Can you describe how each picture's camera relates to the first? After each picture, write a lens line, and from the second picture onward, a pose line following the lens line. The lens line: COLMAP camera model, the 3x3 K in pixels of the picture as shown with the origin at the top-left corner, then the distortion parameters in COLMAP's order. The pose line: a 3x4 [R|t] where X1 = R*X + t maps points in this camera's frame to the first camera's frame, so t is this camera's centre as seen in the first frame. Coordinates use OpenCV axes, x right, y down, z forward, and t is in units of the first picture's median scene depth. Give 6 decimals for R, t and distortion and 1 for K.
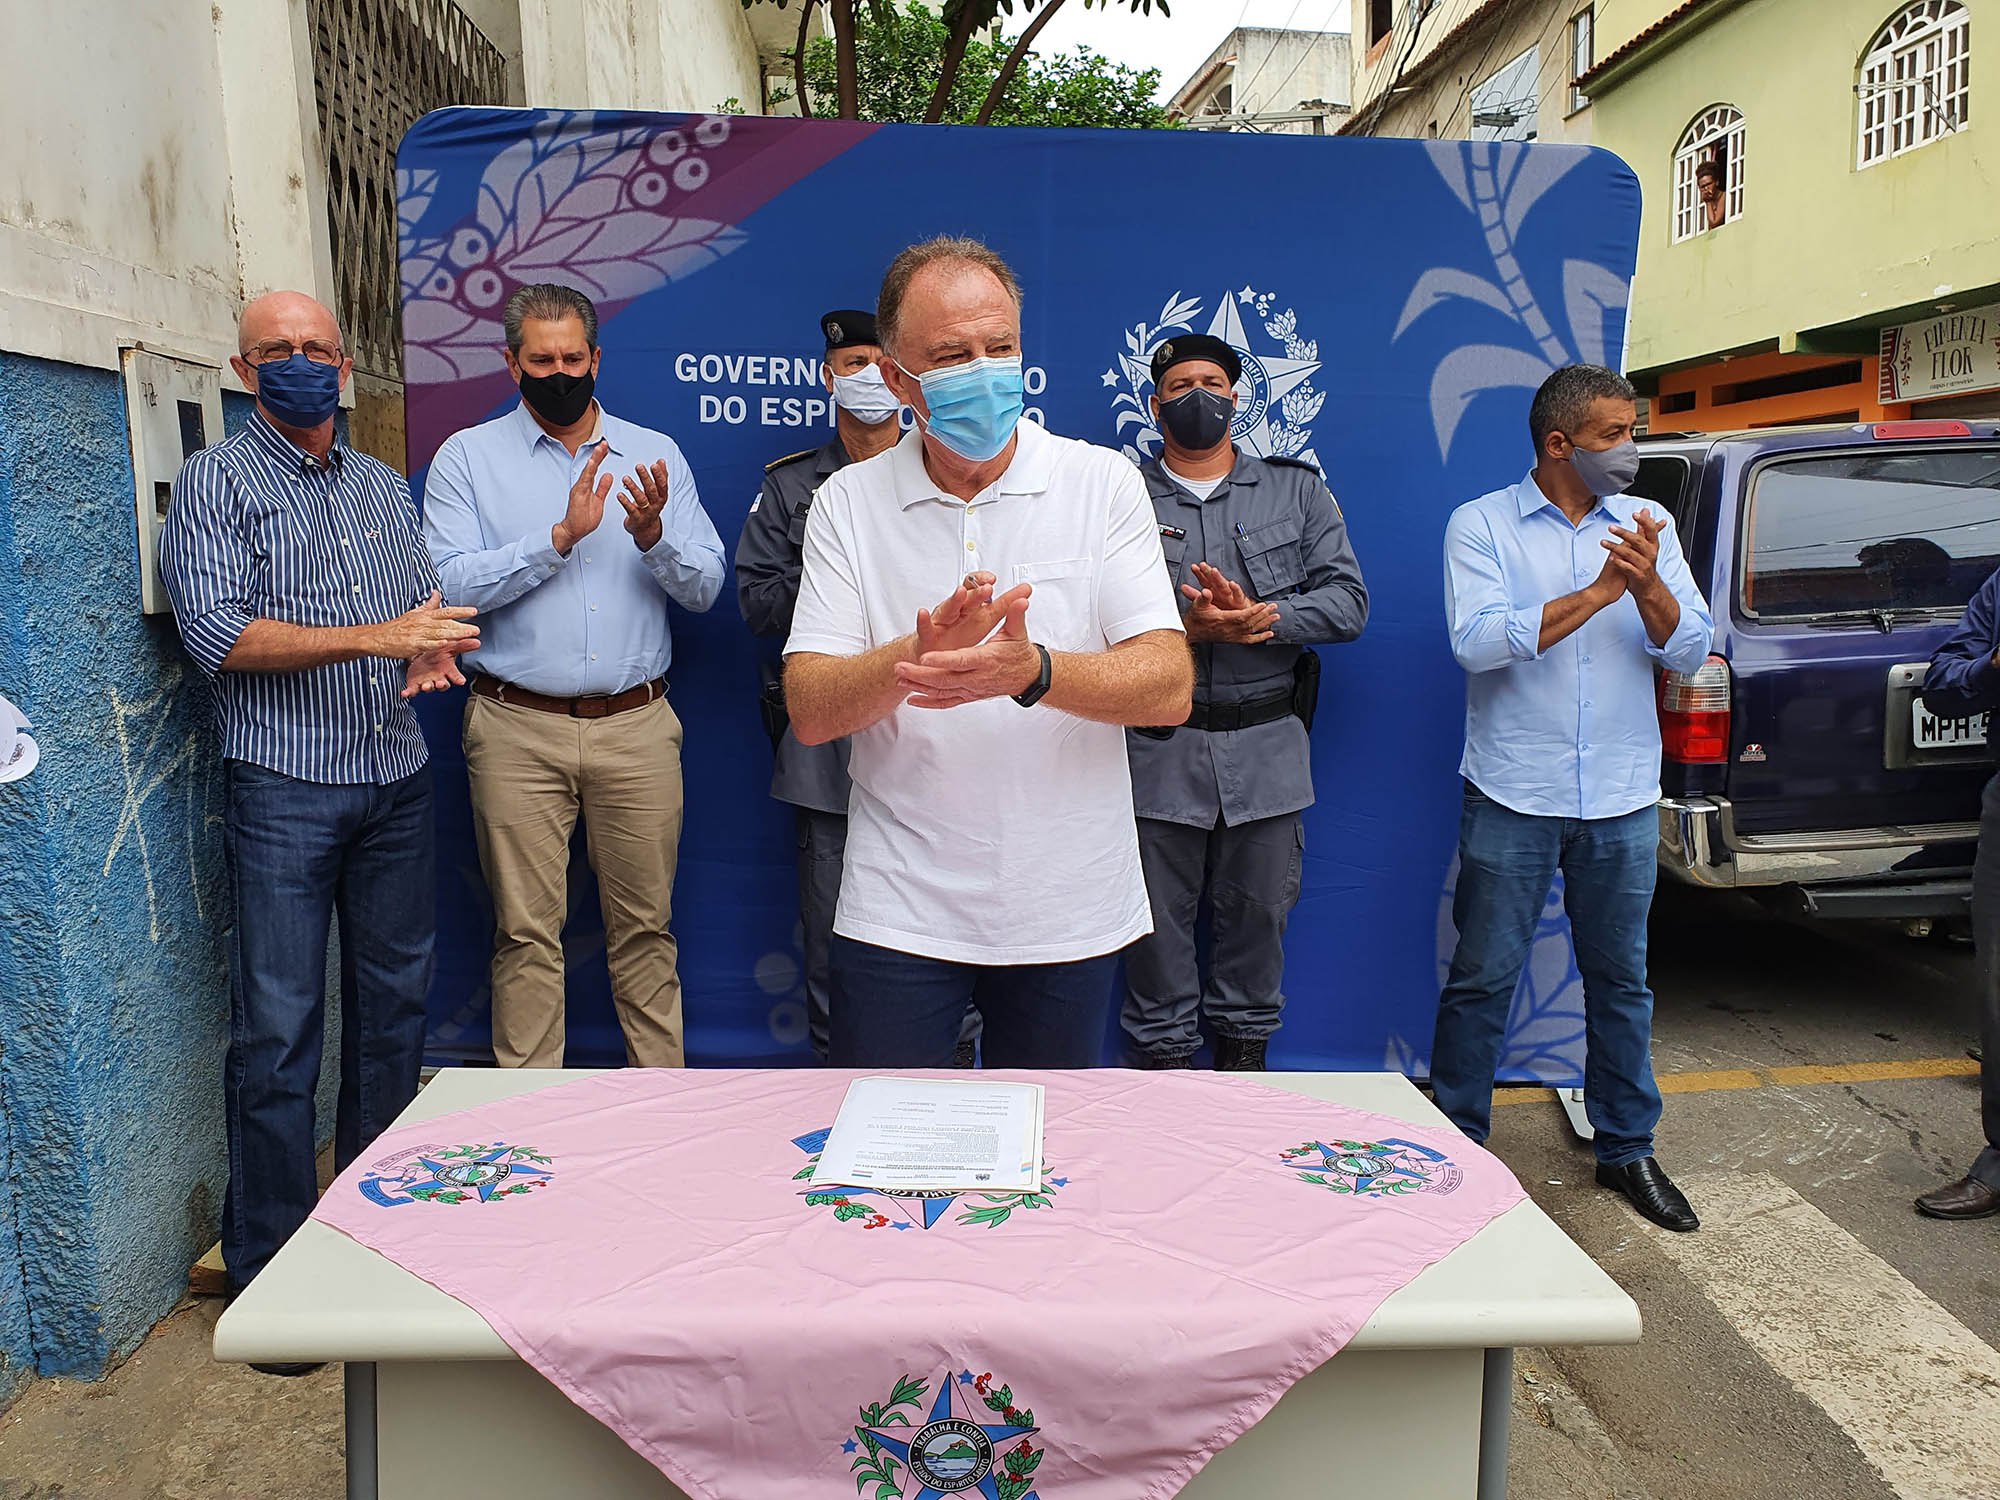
lens RADIAL K [[1671.9, 0, 998.2], [0, 1671.9, 720.4], [0, 0, 1]] dist [0.031716, -0.021654]
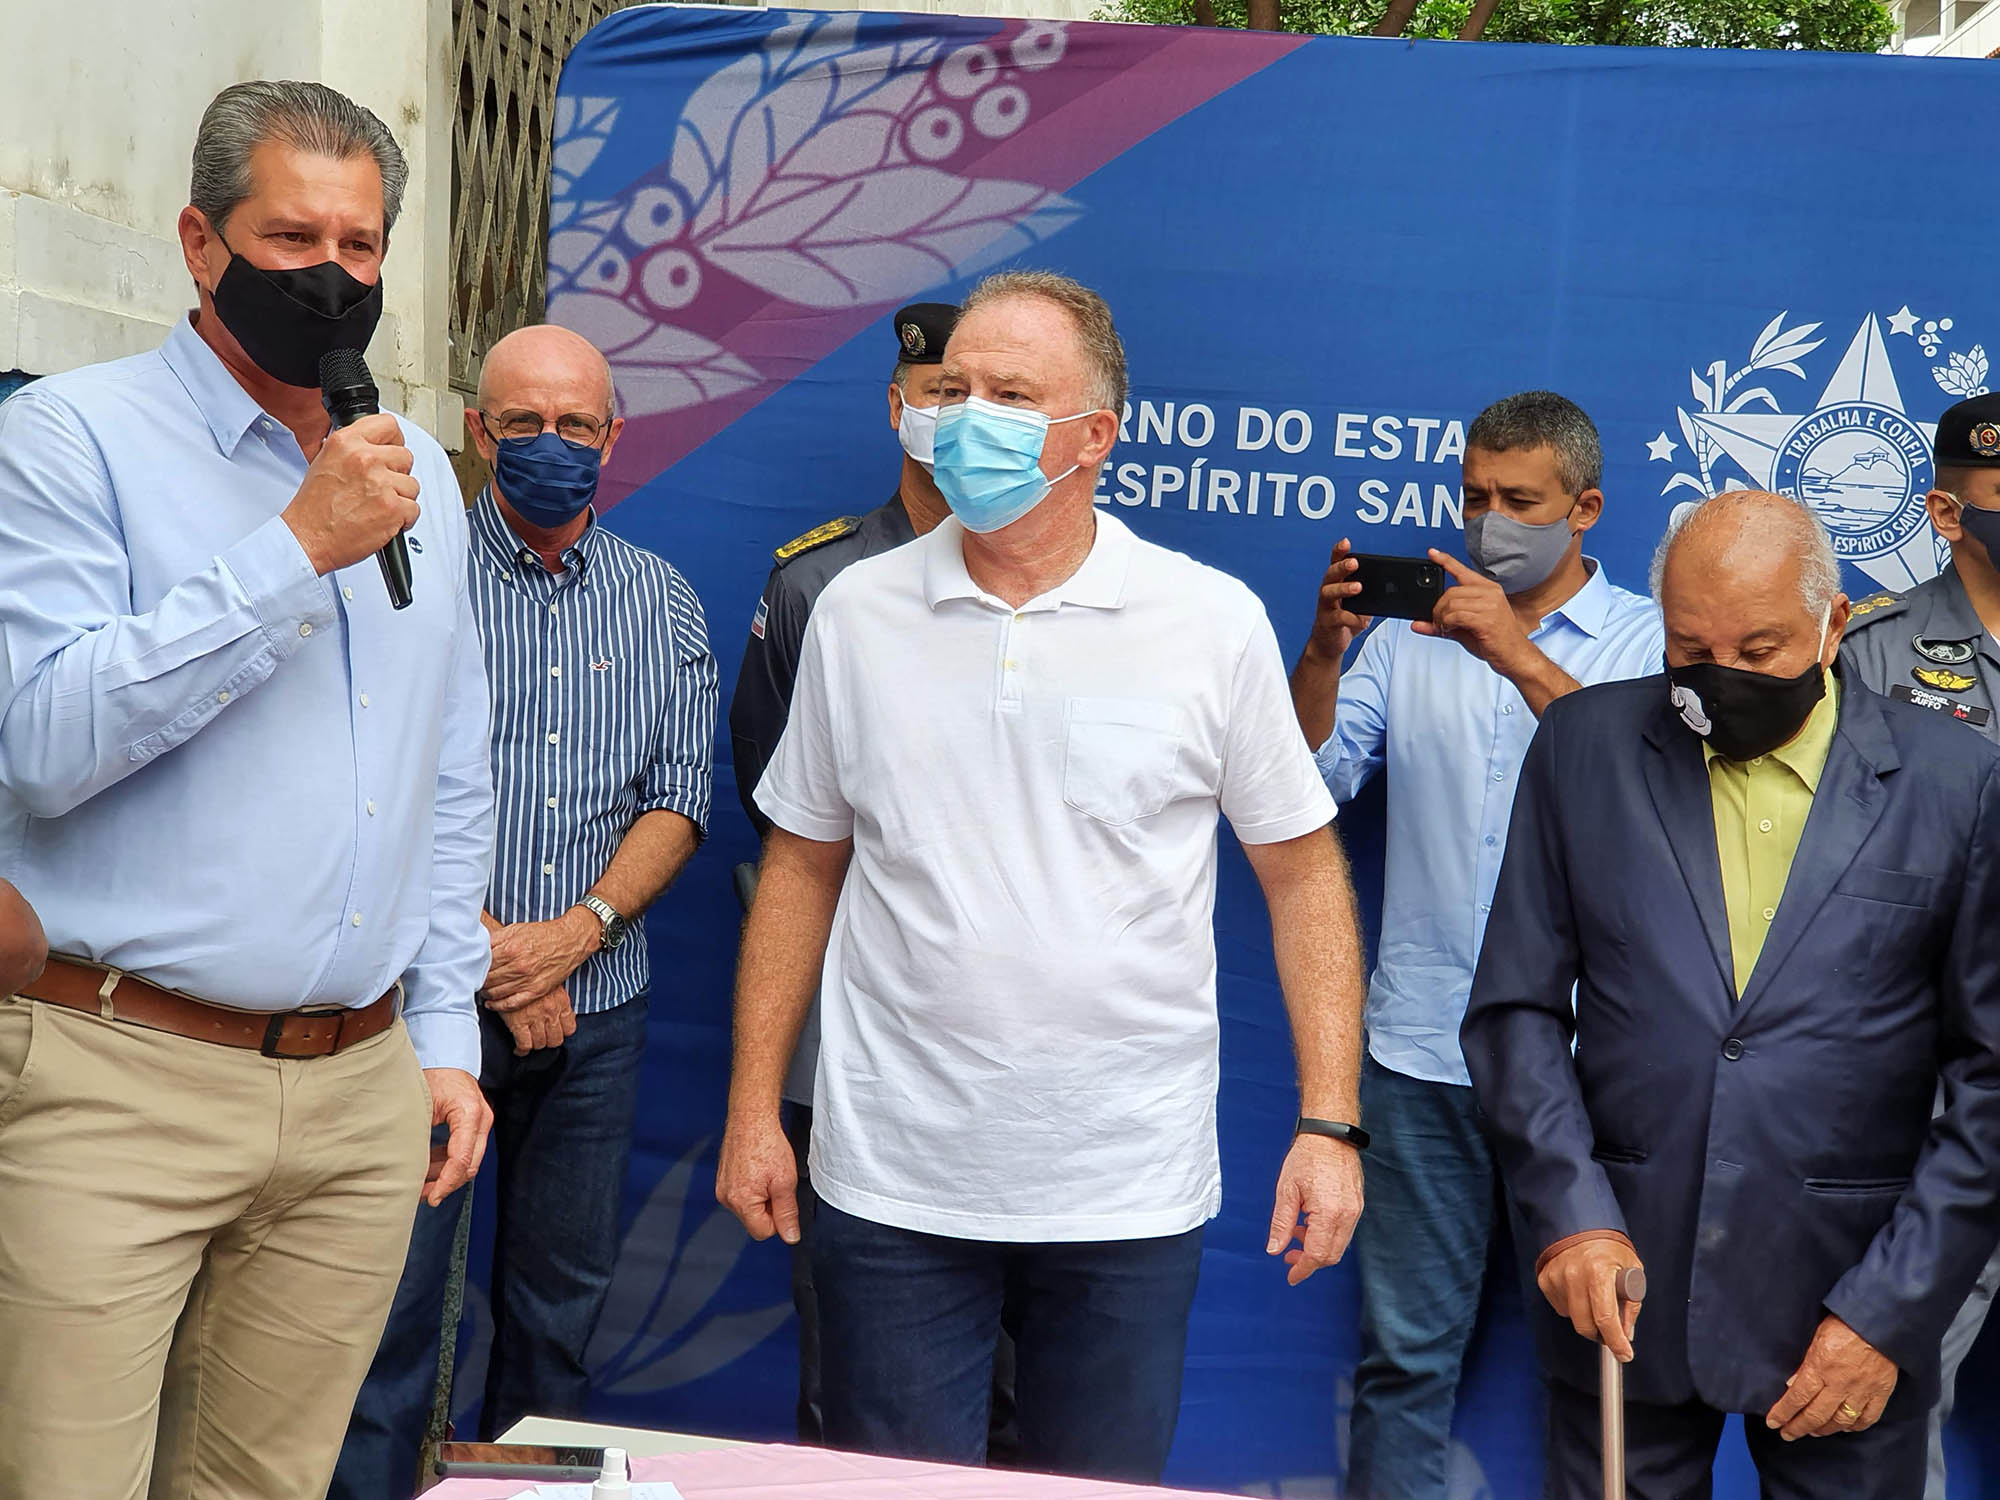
lens RADIAL K [[3134.4, 0, 1002.4], [0, 3134.4, 729.4], [0, 0, 1]] dist [0.129362, 0.000000]
pose [[0.984483, 0.053949, -0.166978, 0.030504], [-0.069149, 0.993841, -0.086594, 0.011321], [0.161278, 0.096797, 0.982151, -0.152645]]
